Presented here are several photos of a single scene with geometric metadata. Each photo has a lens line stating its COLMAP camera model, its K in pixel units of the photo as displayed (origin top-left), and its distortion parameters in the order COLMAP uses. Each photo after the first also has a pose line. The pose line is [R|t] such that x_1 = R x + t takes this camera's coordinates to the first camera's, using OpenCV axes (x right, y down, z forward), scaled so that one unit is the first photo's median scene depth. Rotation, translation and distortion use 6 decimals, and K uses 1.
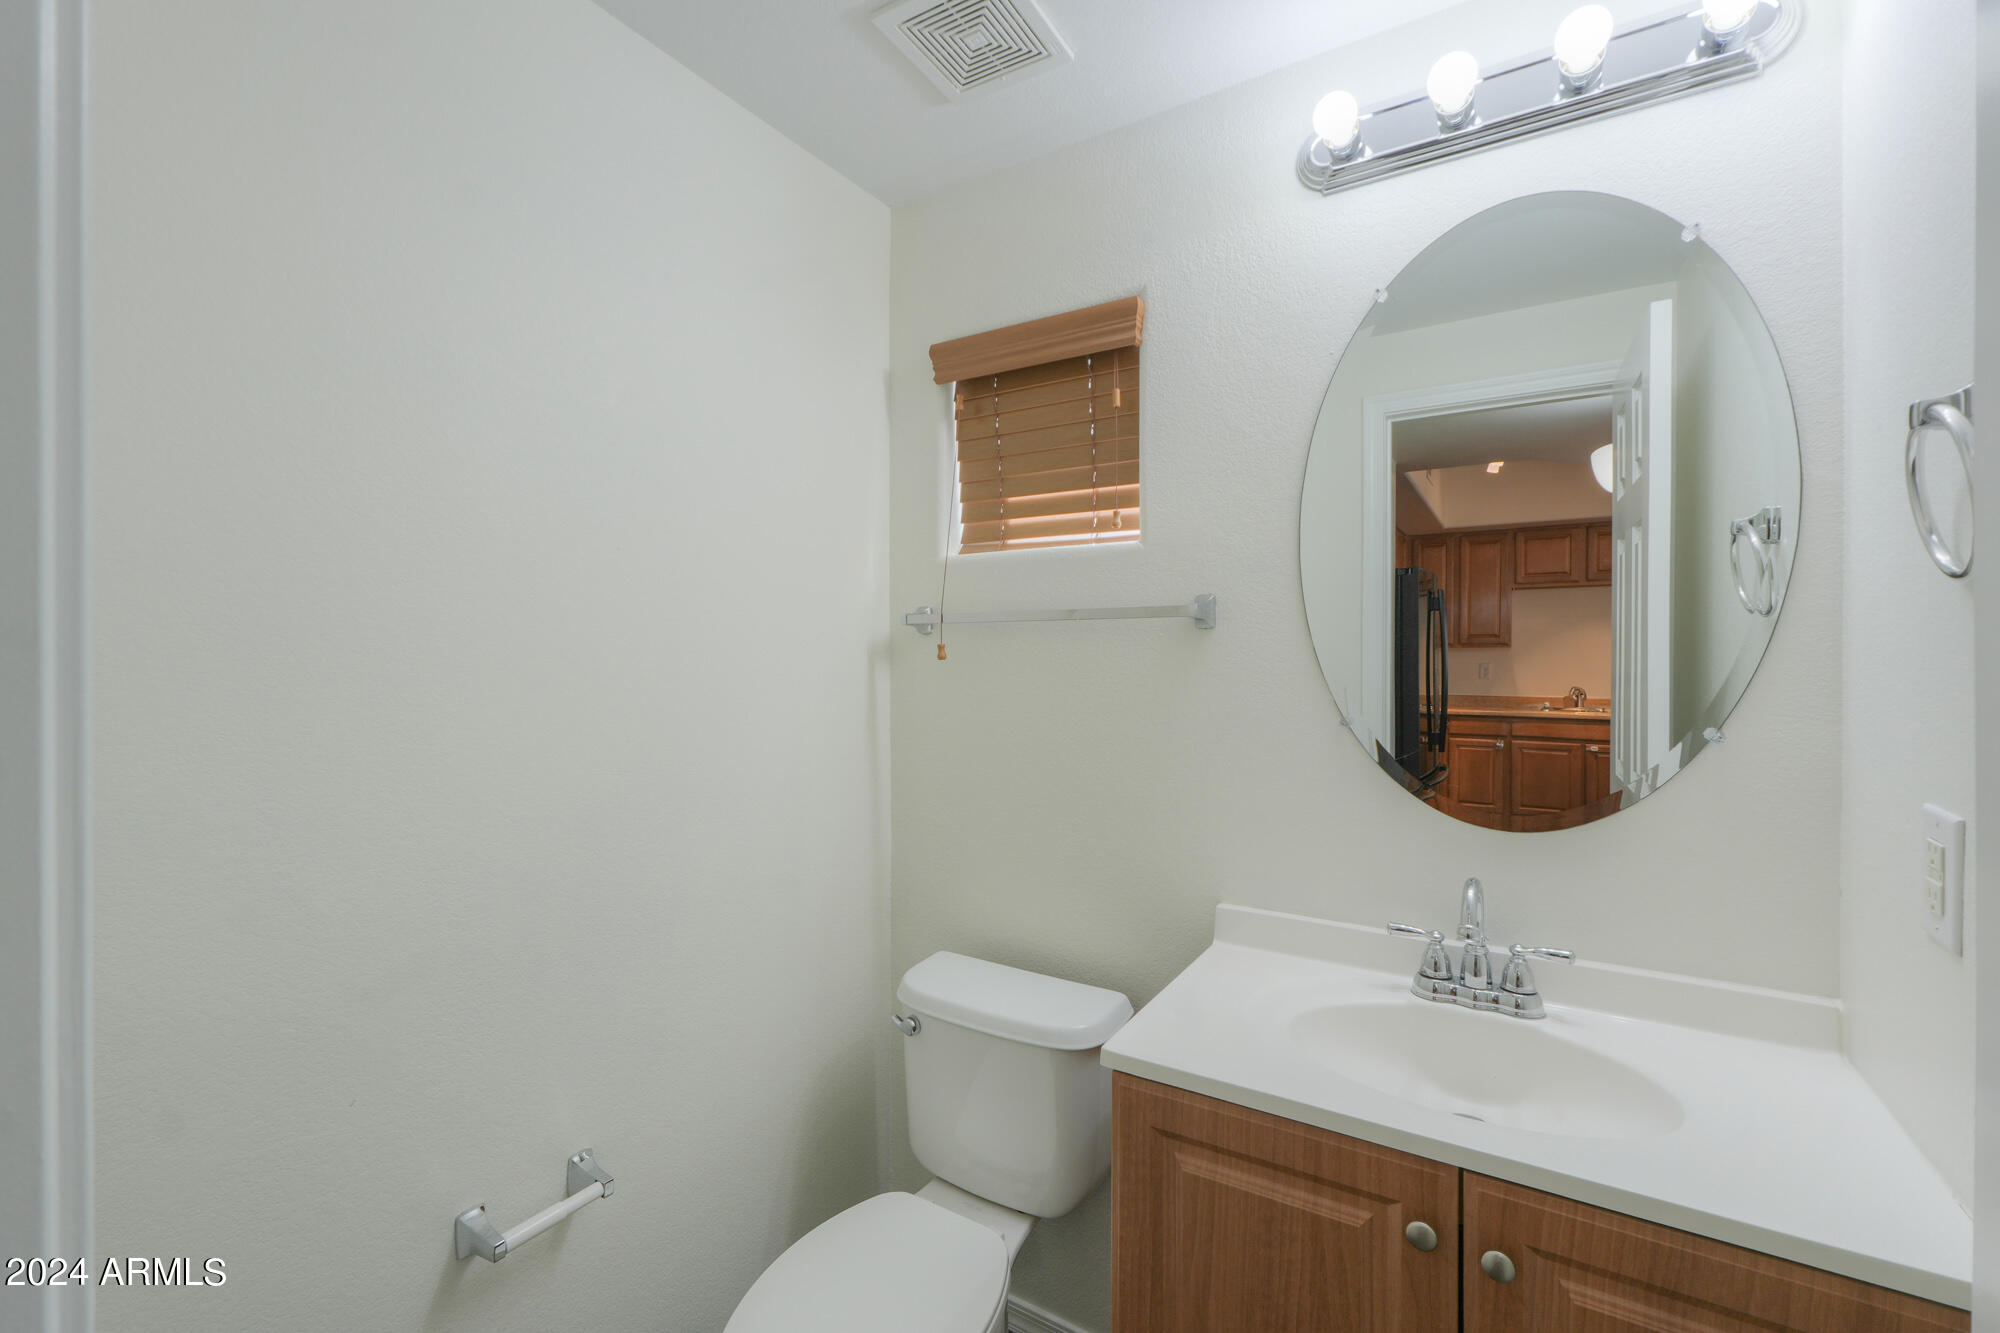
lens RADIAL K [[838.7, 0, 982.0], [0, 838.7, 659.9], [0, 0, 1]] dist [-0.002912, -0.000001]
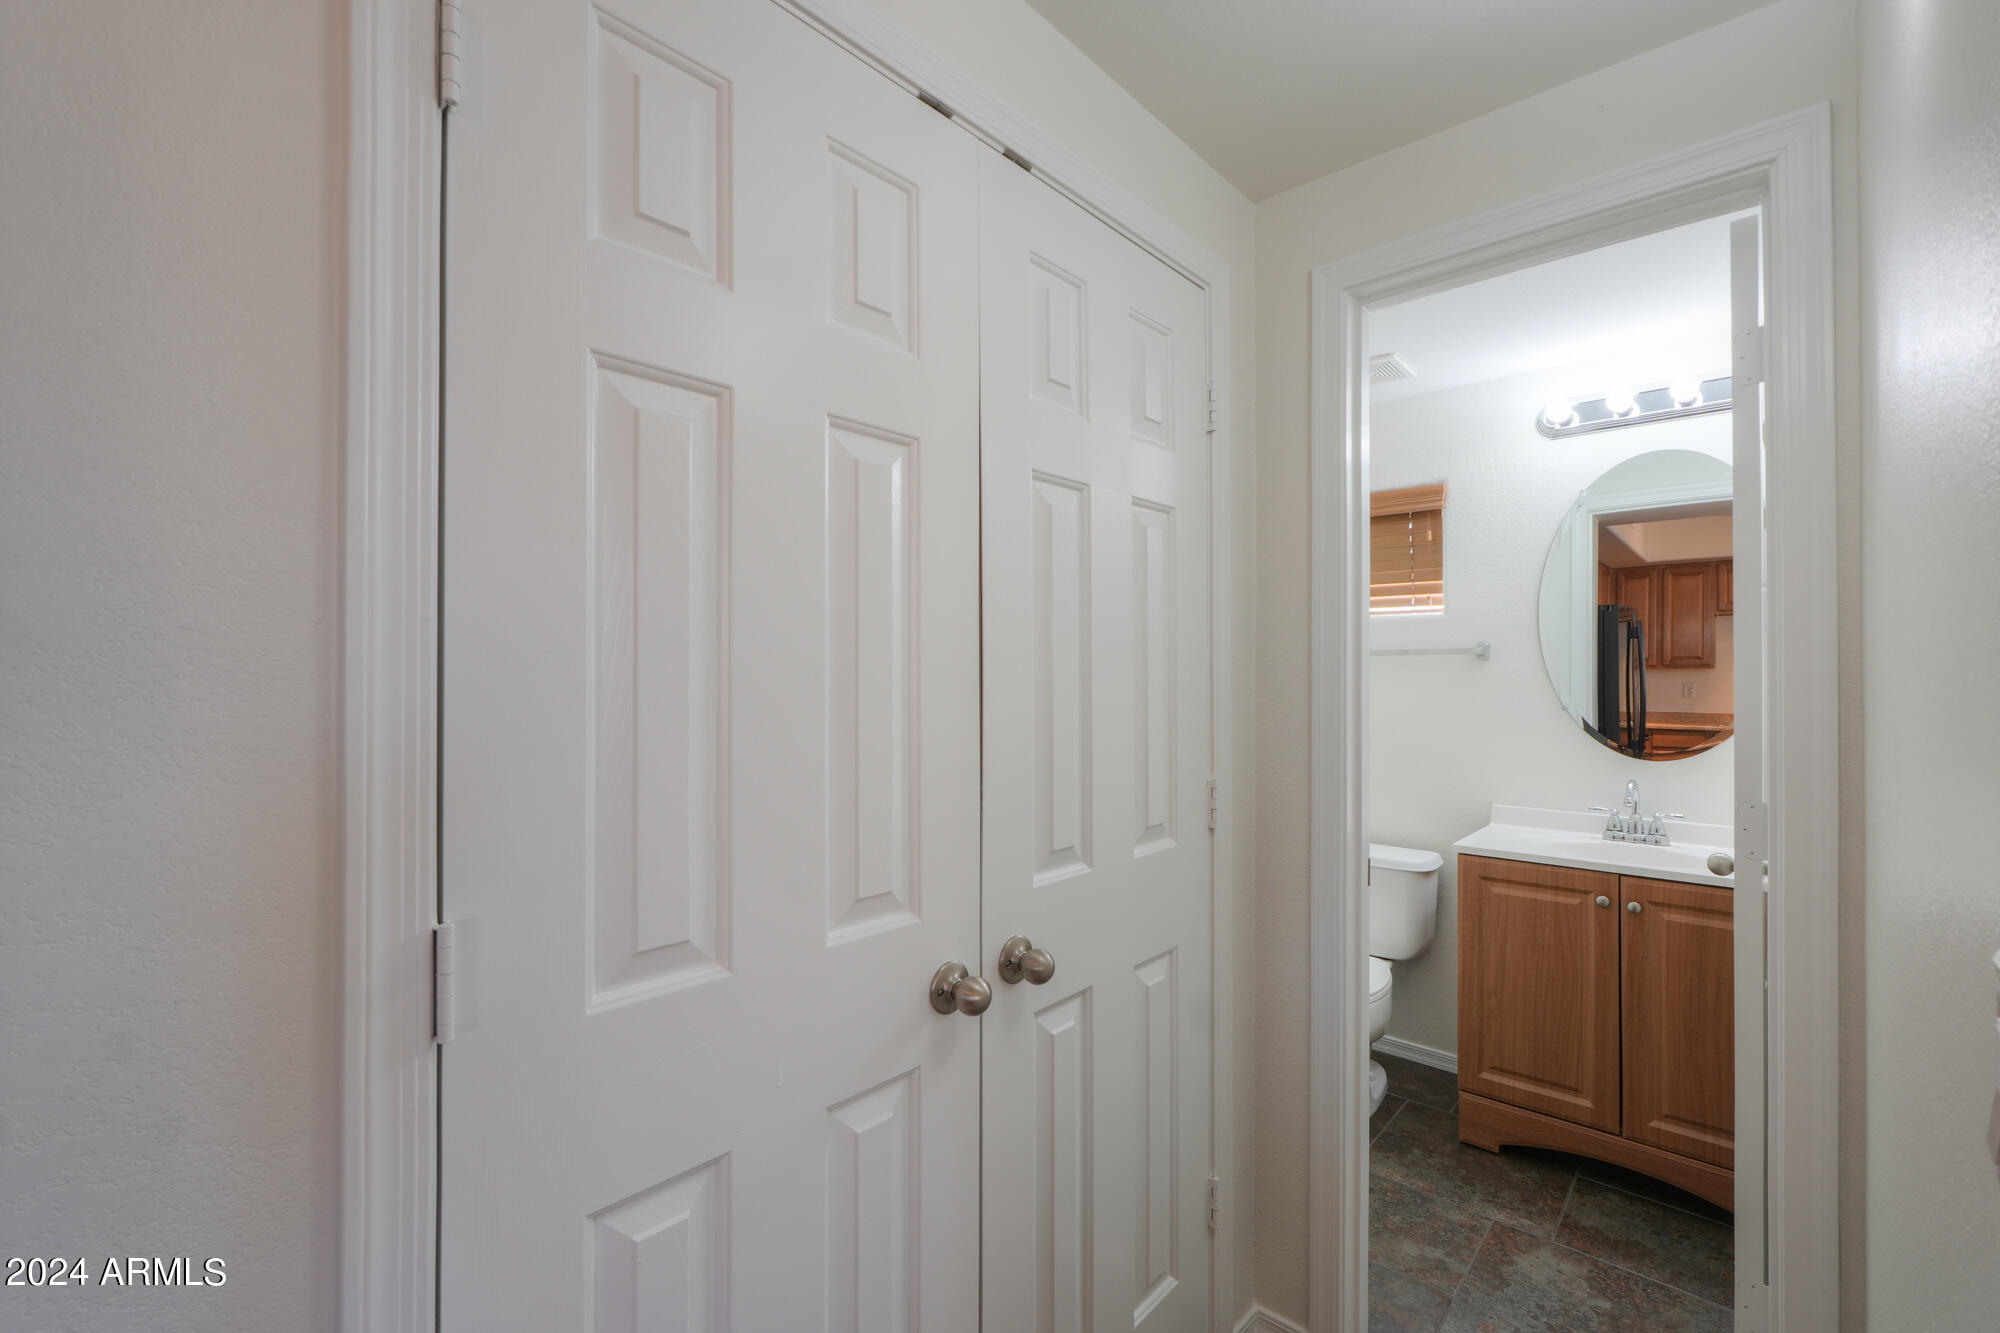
lens RADIAL K [[838.7, 0, 1017.5], [0, 838.7, 669.7], [0, 0, 1]] dist [-0.002912, -0.000001]
pose [[0.988461, 0.001498, -0.151468, -0.459625], [-0.003359, 0.999922, -0.012032, 0.010734], [0.151439, 0.012402, 0.988389, -0.971355]]
